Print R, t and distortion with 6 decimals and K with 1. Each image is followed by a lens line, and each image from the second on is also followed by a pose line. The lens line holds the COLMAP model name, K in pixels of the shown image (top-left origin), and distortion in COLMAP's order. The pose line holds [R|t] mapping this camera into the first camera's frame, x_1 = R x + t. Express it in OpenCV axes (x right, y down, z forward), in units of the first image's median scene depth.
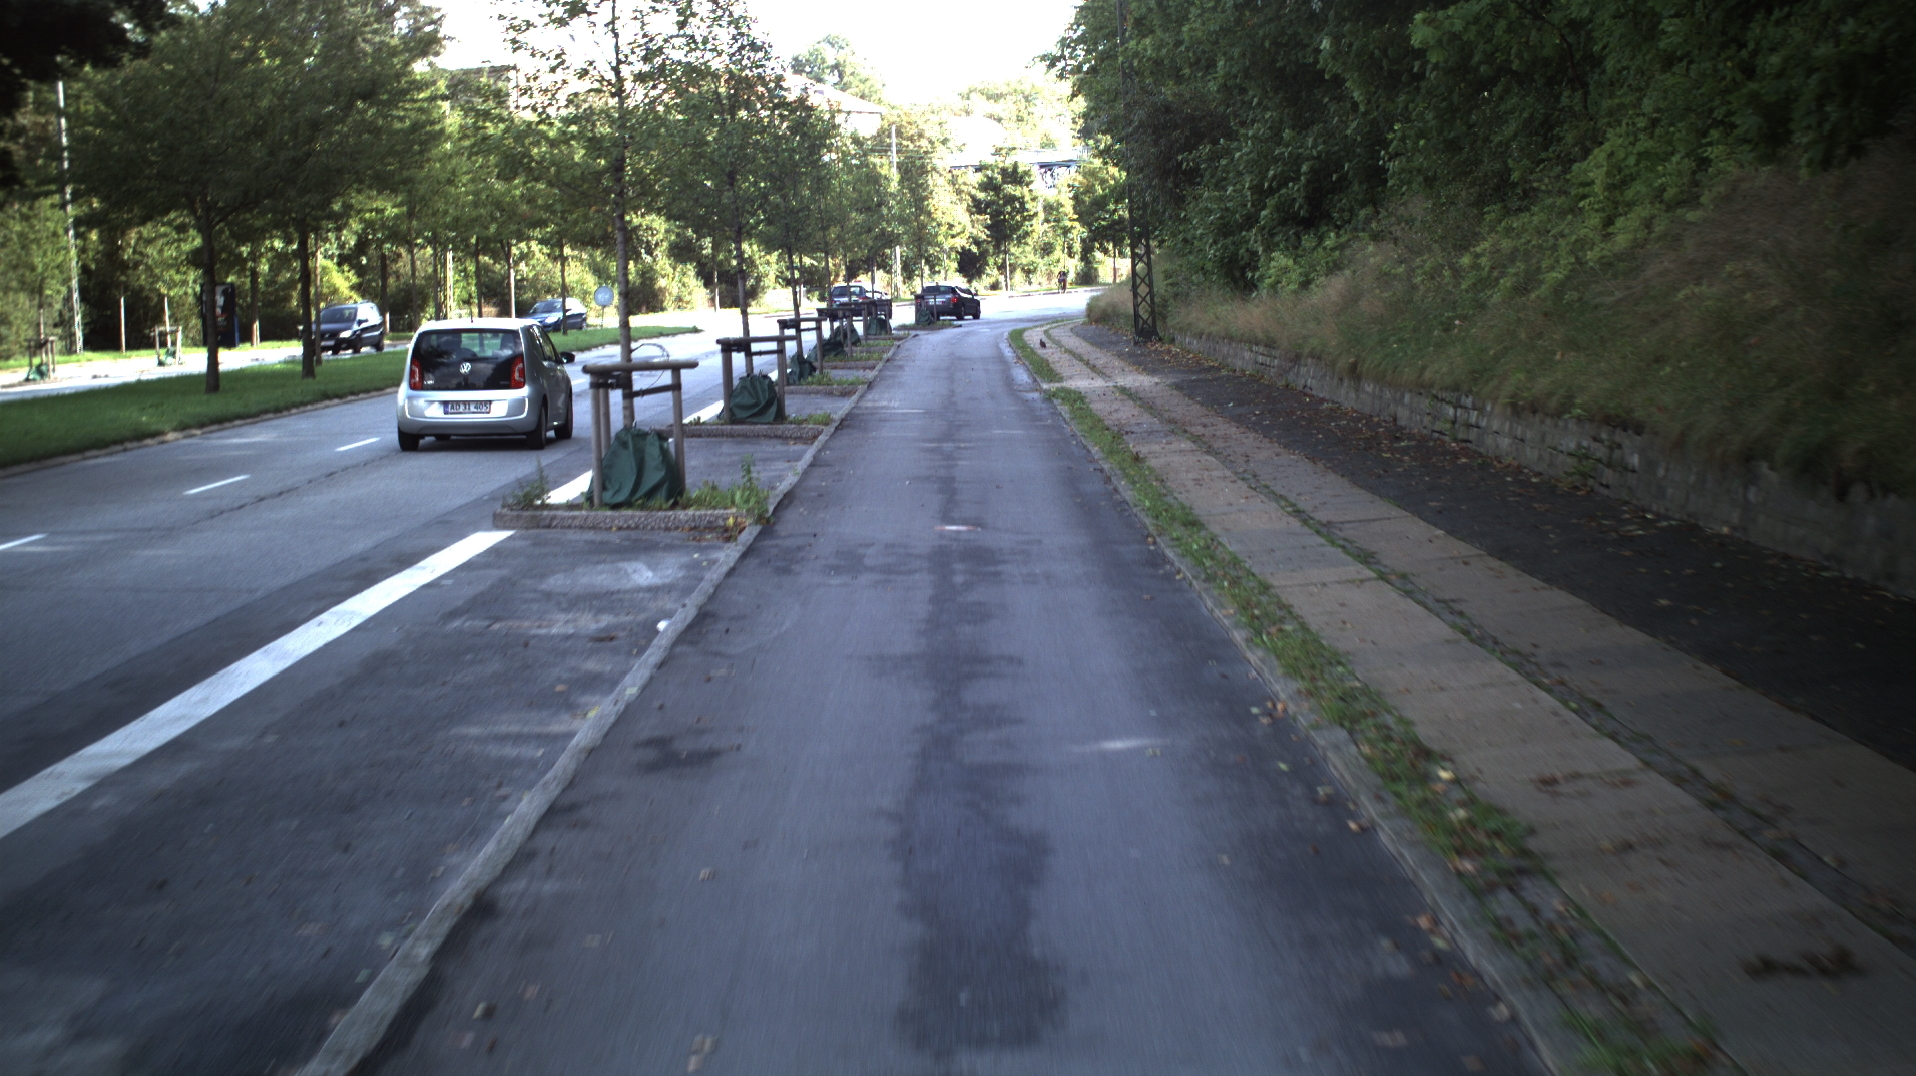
lens RADIAL K [[3090.4, 0, 958.0], [0, 3090.4, 538.0], [0, 0, 1]] dist [-0.167676, 0.011412]
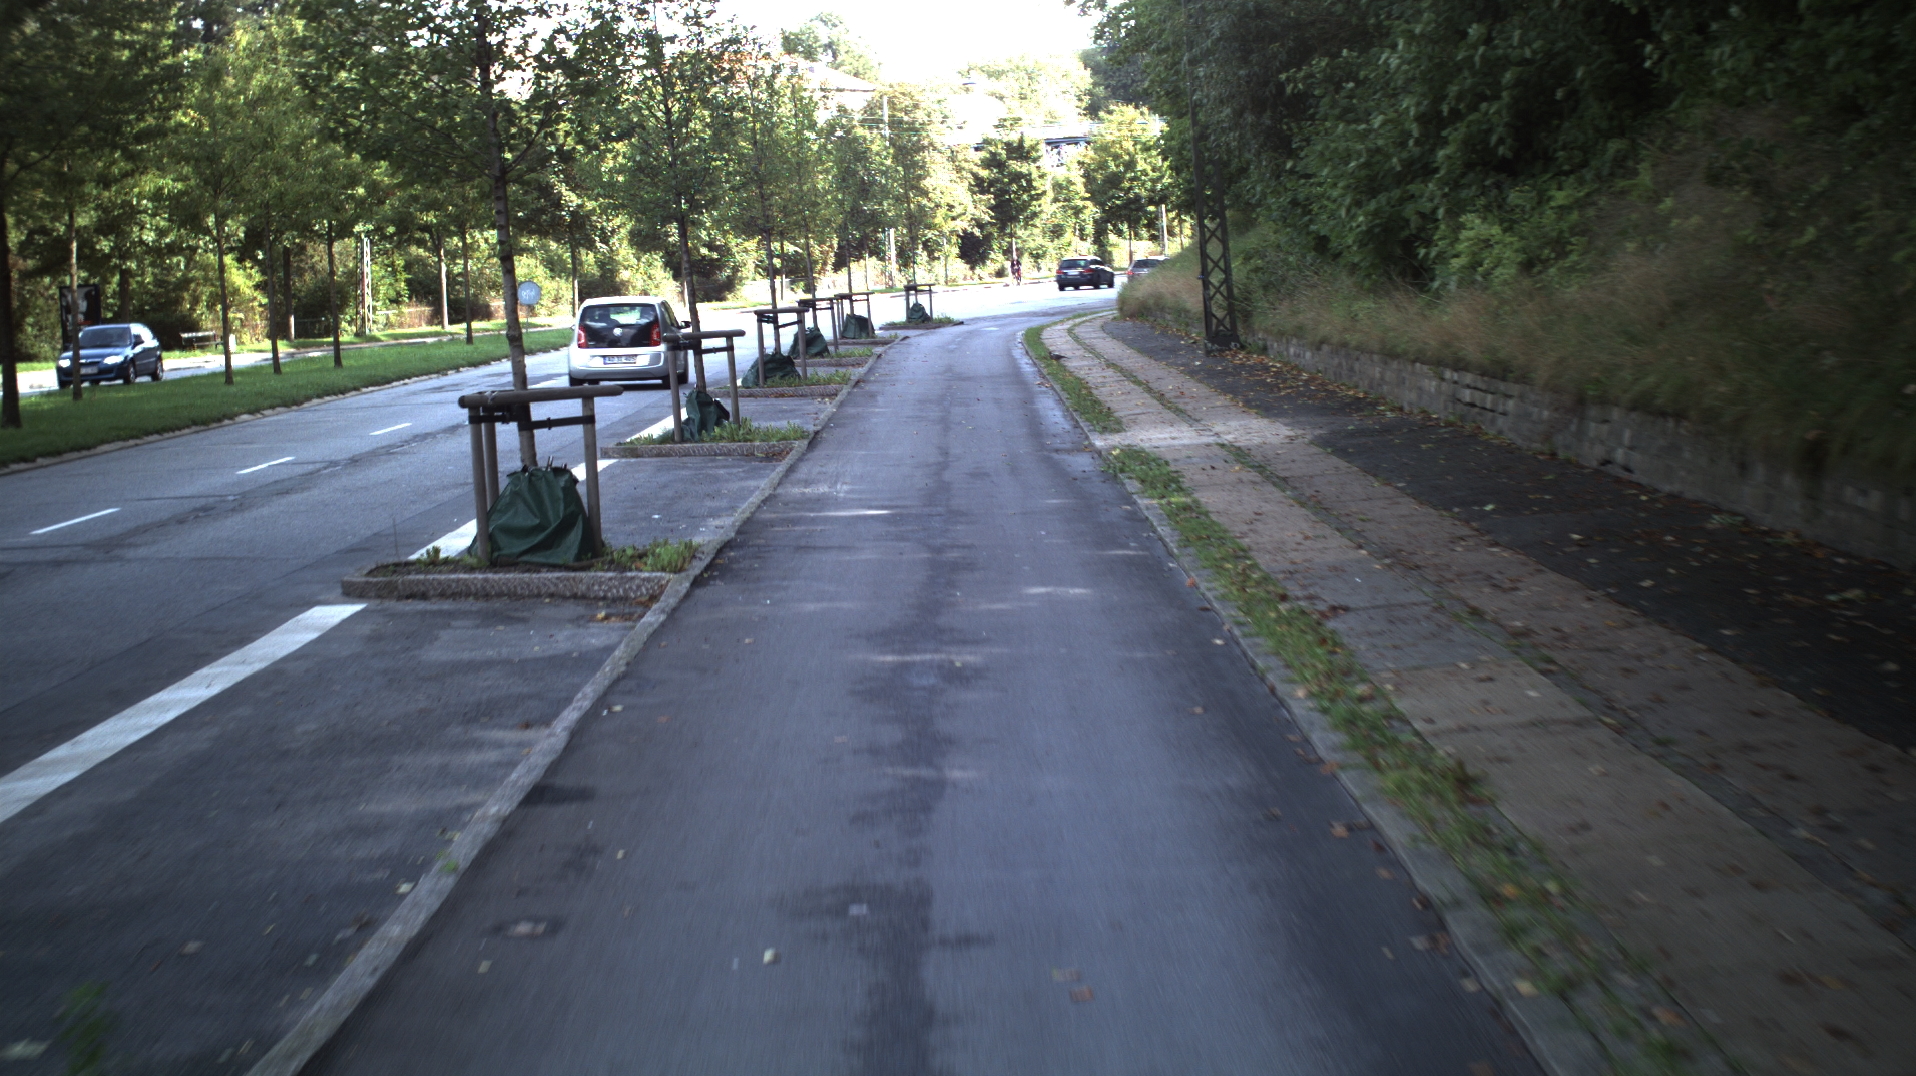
lens RADIAL K [[3090.4, 0, 958.0], [0, 3090.4, 538.0], [0, 0, 1]] dist [-0.167676, 0.011412]
pose [[0.999884, -0.015082, -0.002326, 0.001534], [0.015092, 0.999877, 0.004280, -0.028342], [0.002261, -0.004315, 0.999988, 0.337227]]
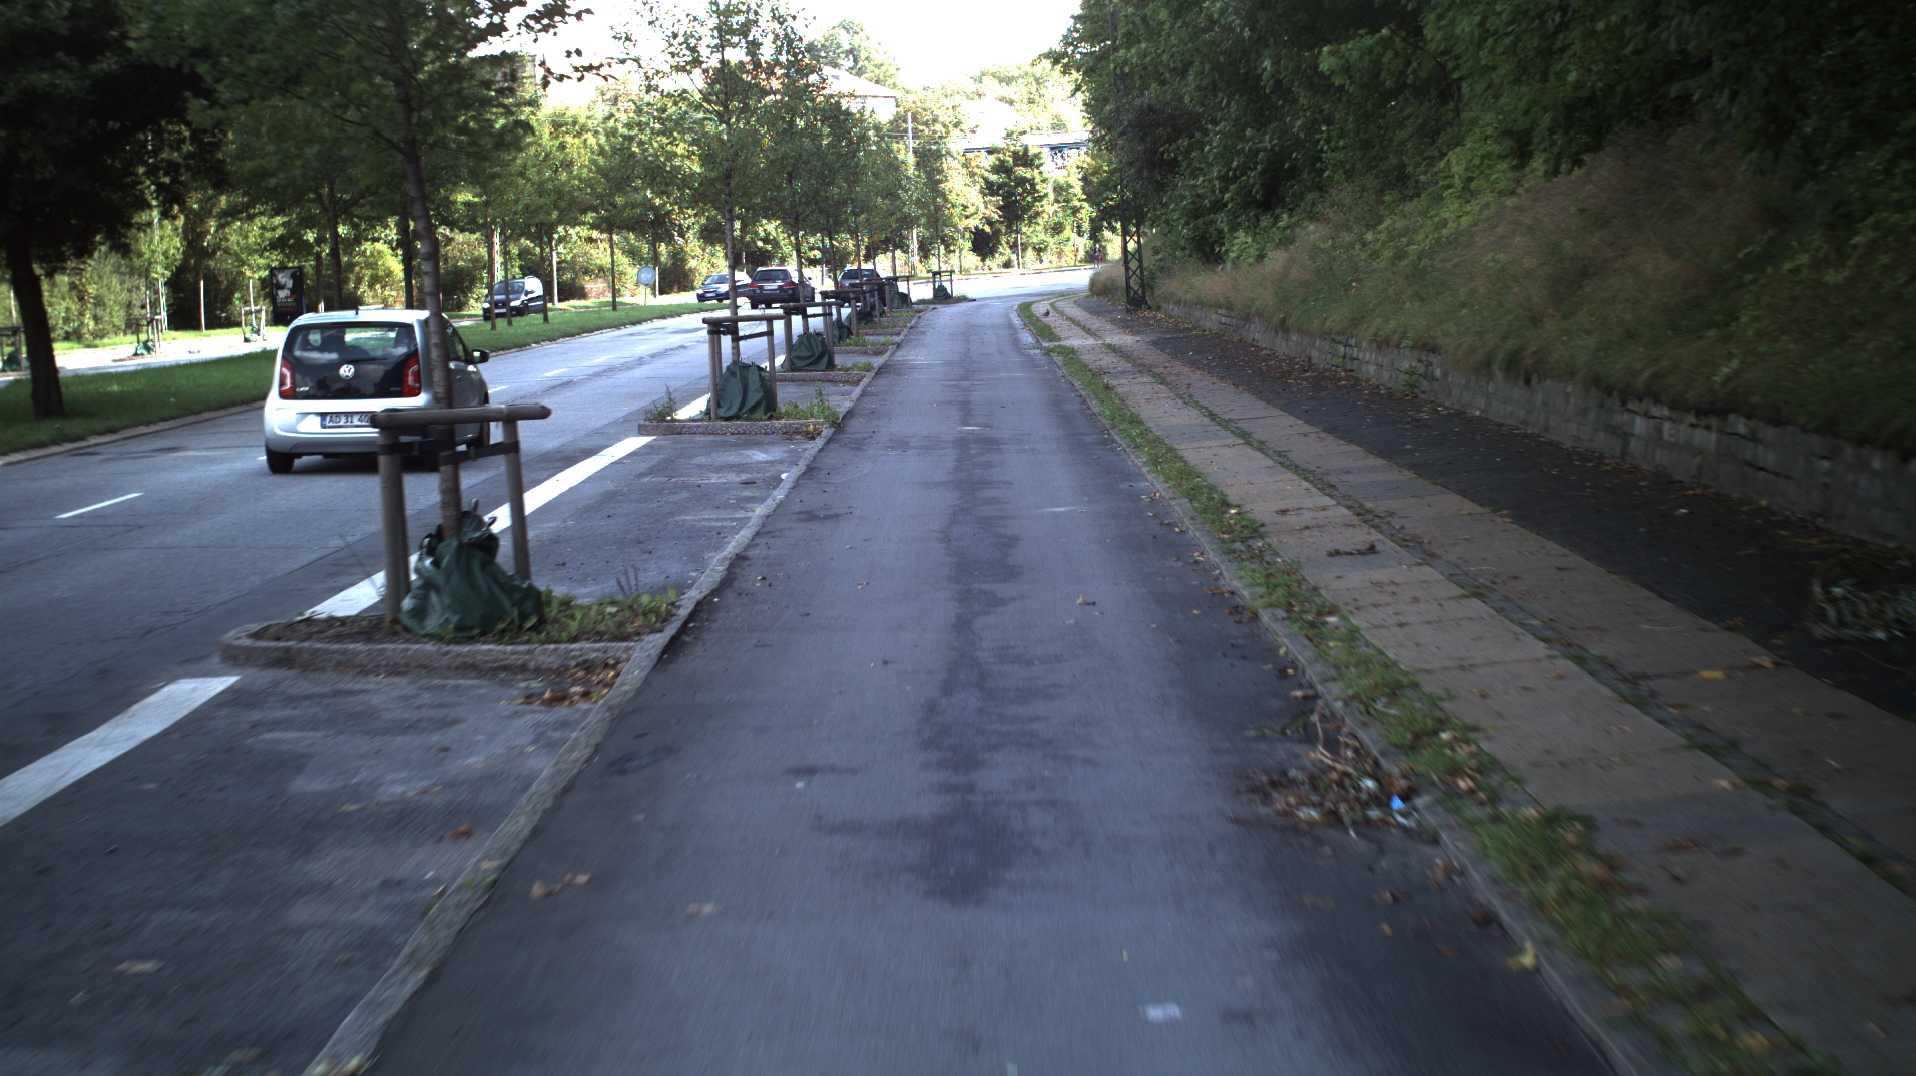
lens RADIAL K [[3090.4, 0, 958.0], [0, 3090.4, 538.0], [0, 0, 1]] dist [-0.167676, 0.011412]
pose [[0.999951, -0.008341, -0.005323, 0.000070], [0.008376, 0.999943, 0.006548, 0.015138], [0.005268, -0.006592, 0.999964, -0.168817]]
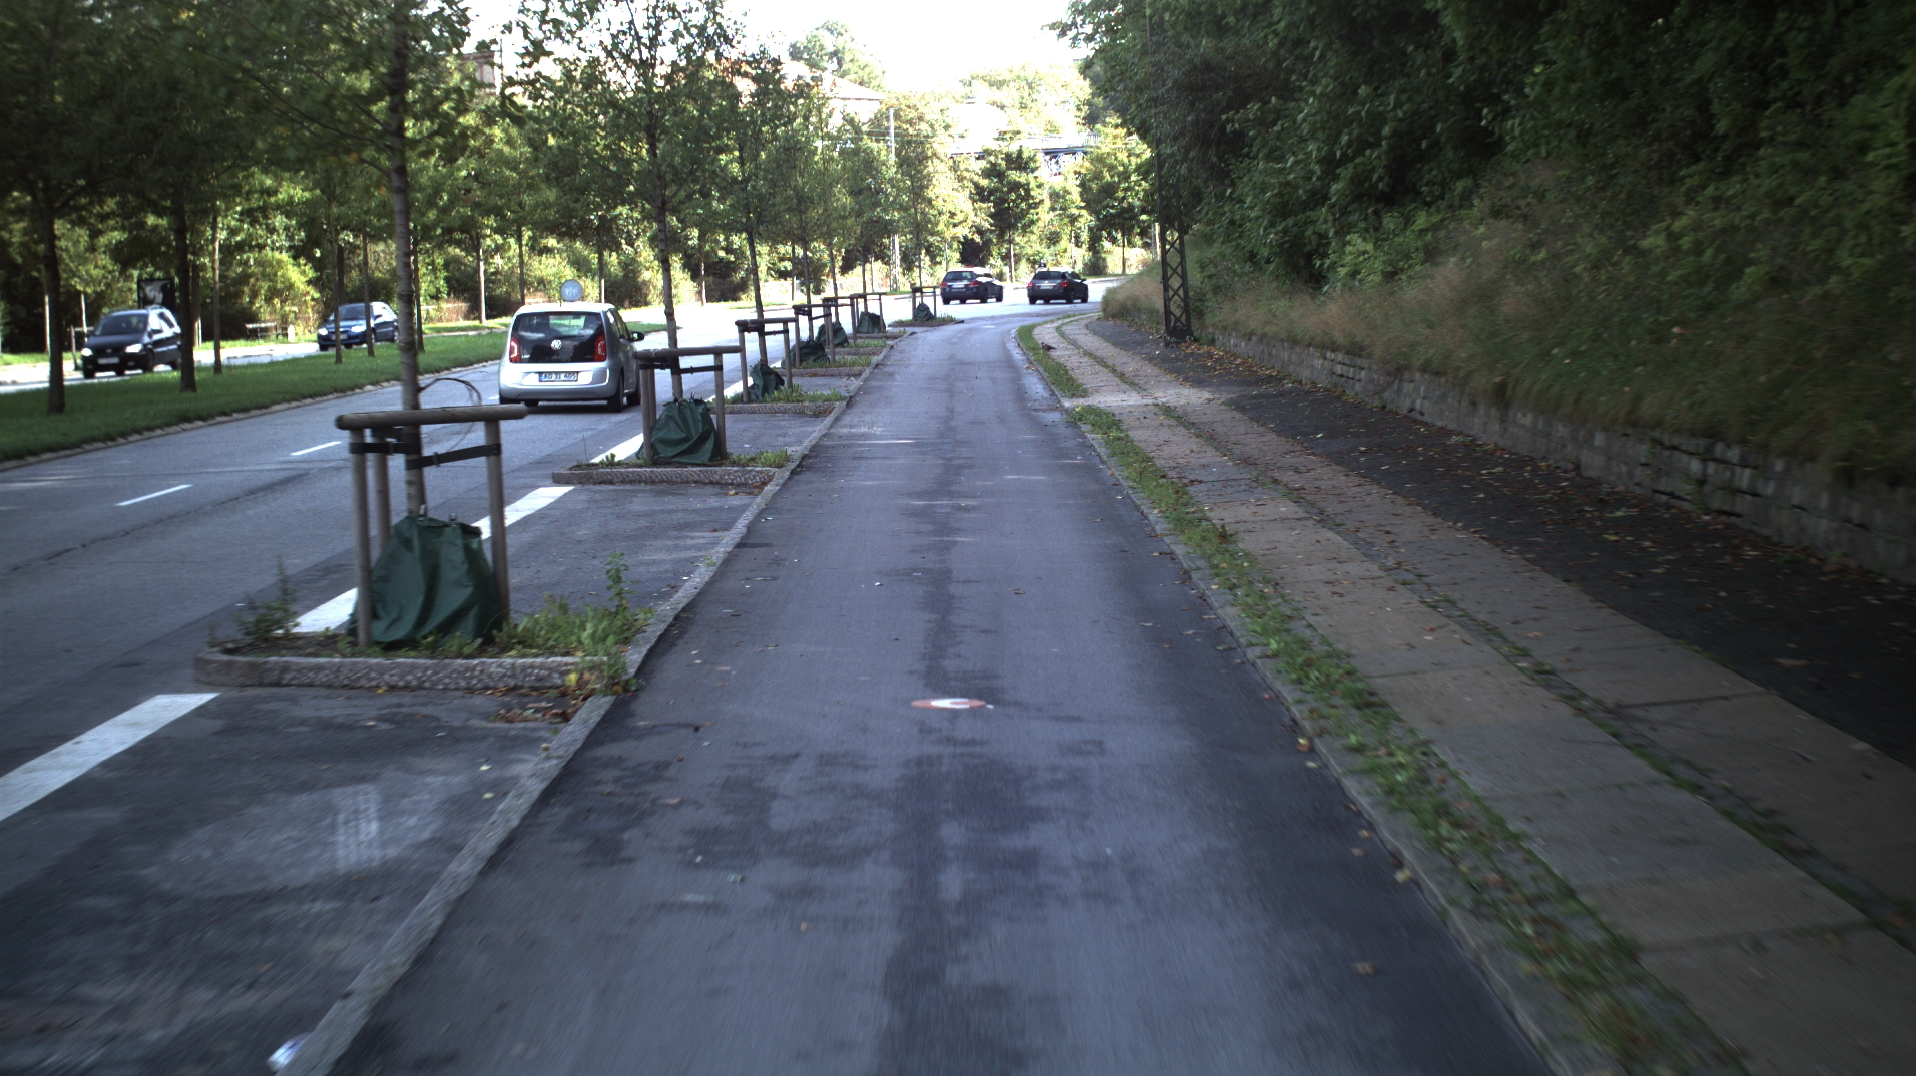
lens RADIAL K [[3090.4, 0, 958.0], [0, 3090.4, 538.0], [0, 0, 1]] dist [-0.167676, 0.011412]
pose [[0.999990, -0.004196, -0.001291, 0.000670], [0.004200, 0.999987, 0.002816, -0.014078], [0.001279, -0.002821, 0.999995, 0.168762]]
